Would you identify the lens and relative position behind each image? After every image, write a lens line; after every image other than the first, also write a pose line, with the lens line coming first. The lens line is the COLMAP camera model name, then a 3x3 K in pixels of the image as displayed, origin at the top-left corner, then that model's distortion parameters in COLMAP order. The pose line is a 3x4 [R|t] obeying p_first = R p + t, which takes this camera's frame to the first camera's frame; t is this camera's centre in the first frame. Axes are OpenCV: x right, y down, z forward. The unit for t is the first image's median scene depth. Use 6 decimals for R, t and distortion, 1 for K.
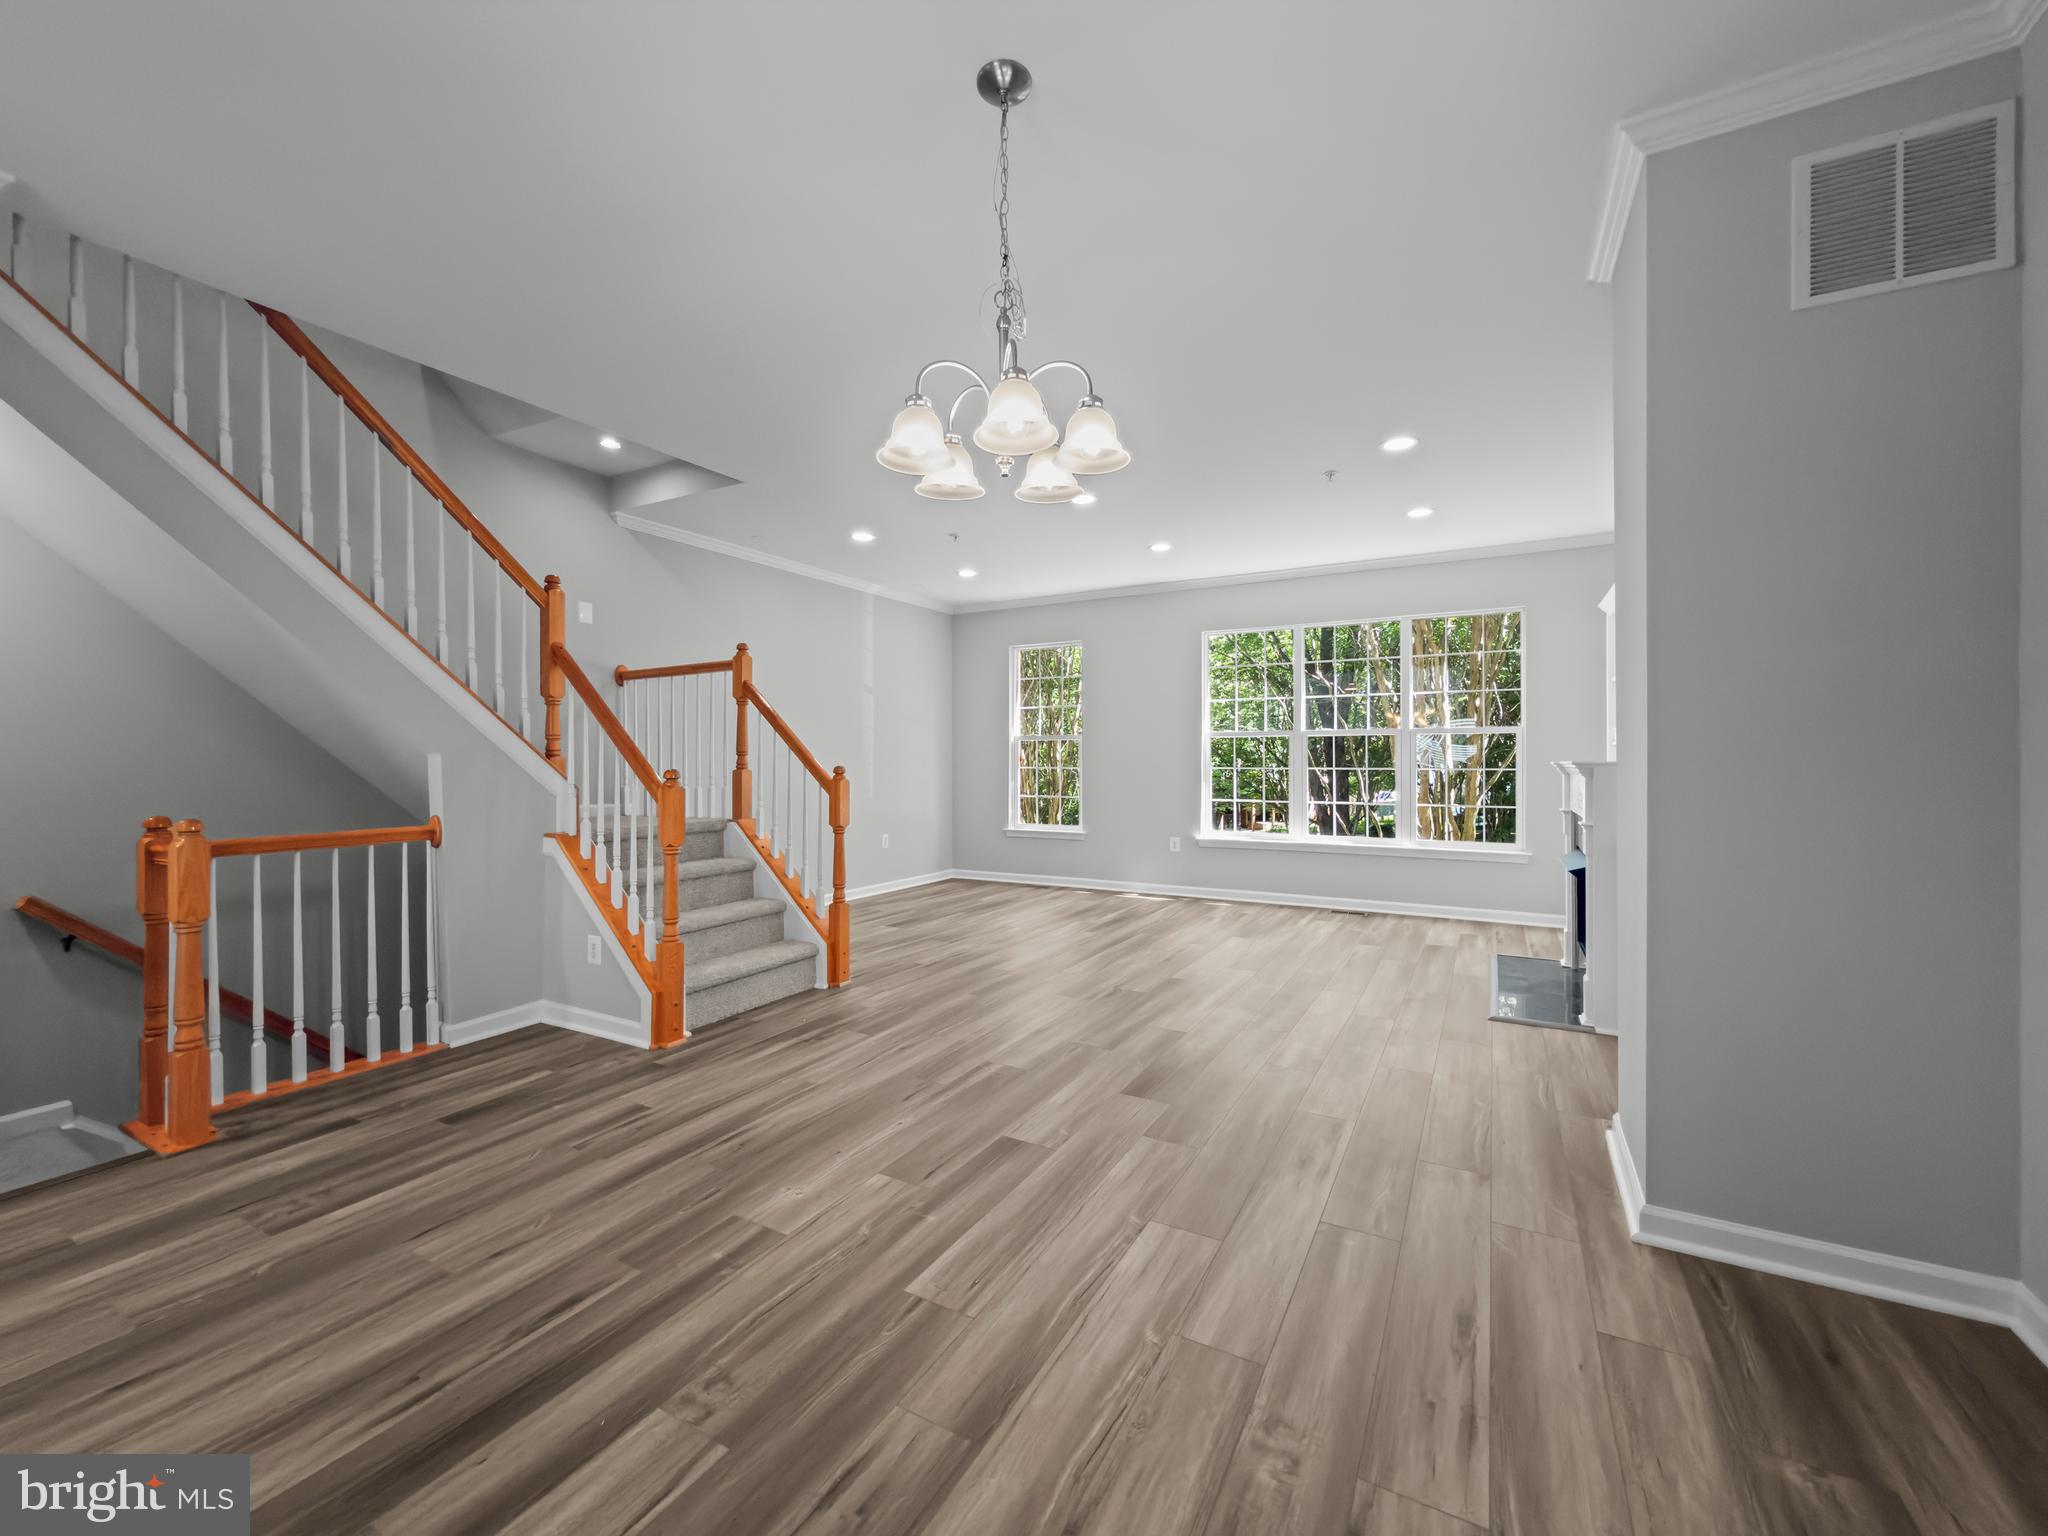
lens RADIAL K [[827.9, 0, 1030.6], [0, 827.9, 763.3], [0, 0, 1]] dist [-0.000341, 0.000650]
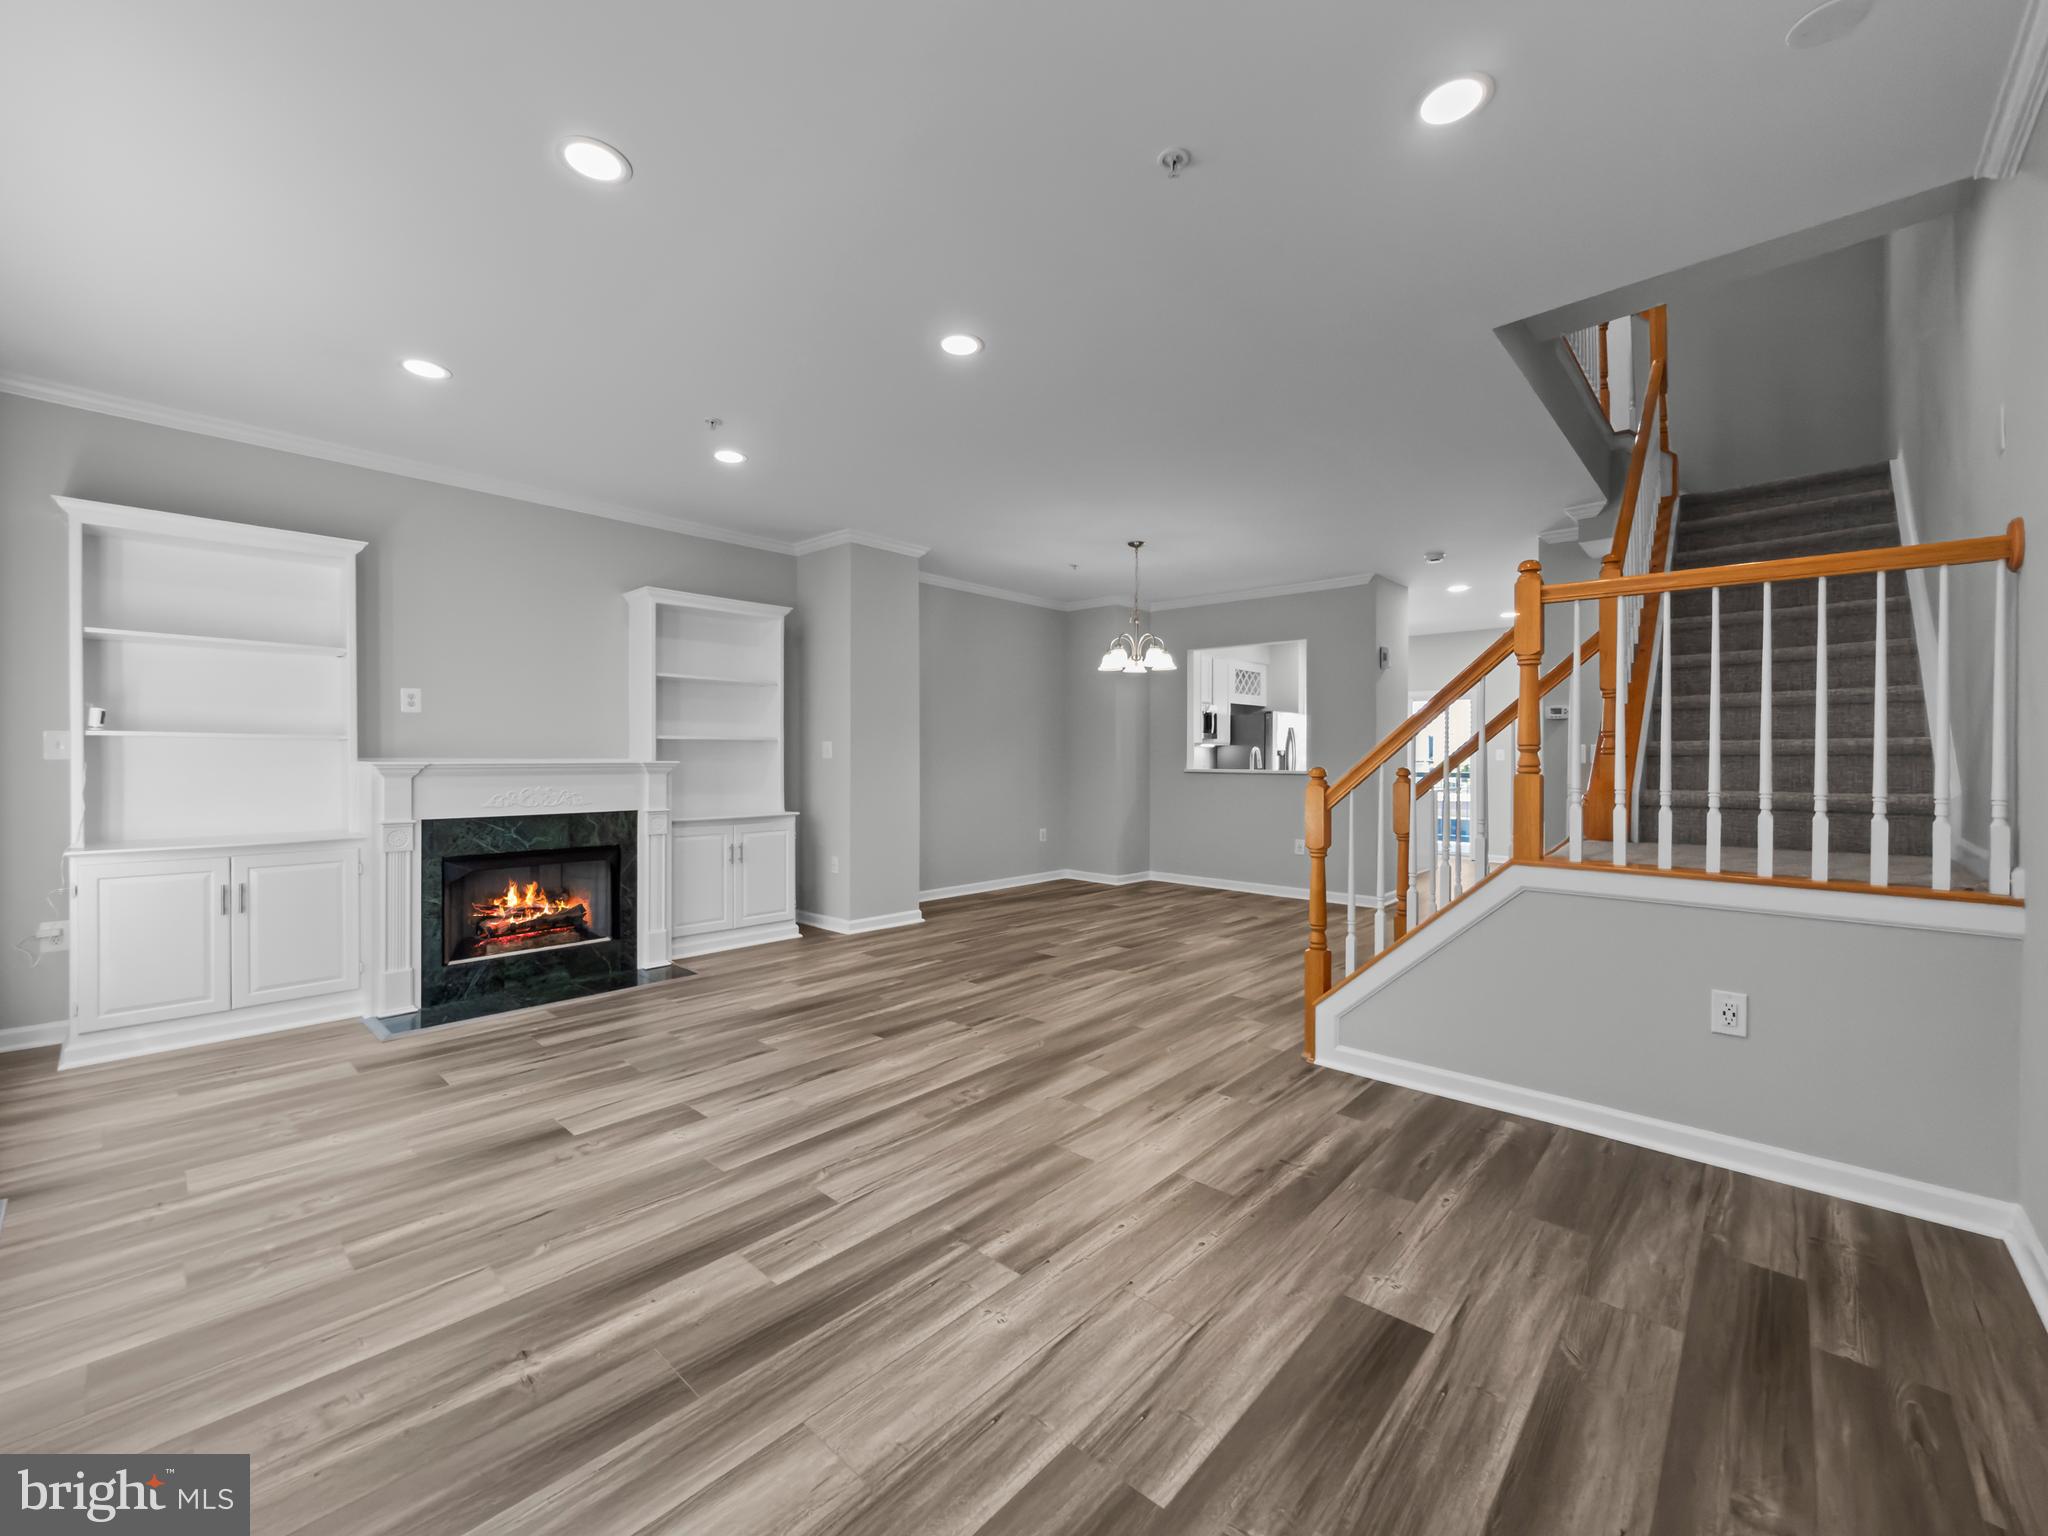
lens RADIAL K [[830.1, 0, 1024.3], [0, 830.1, 755.3], [0, 0, 1]] dist [-0.002621, 0.000260]
pose [[-0.975097, 0.001776, 0.221770, -0.233463], [0.000958, 0.999992, -0.003796, -0.008758], [-0.221775, -0.003489, -0.975092, 3.046163]]
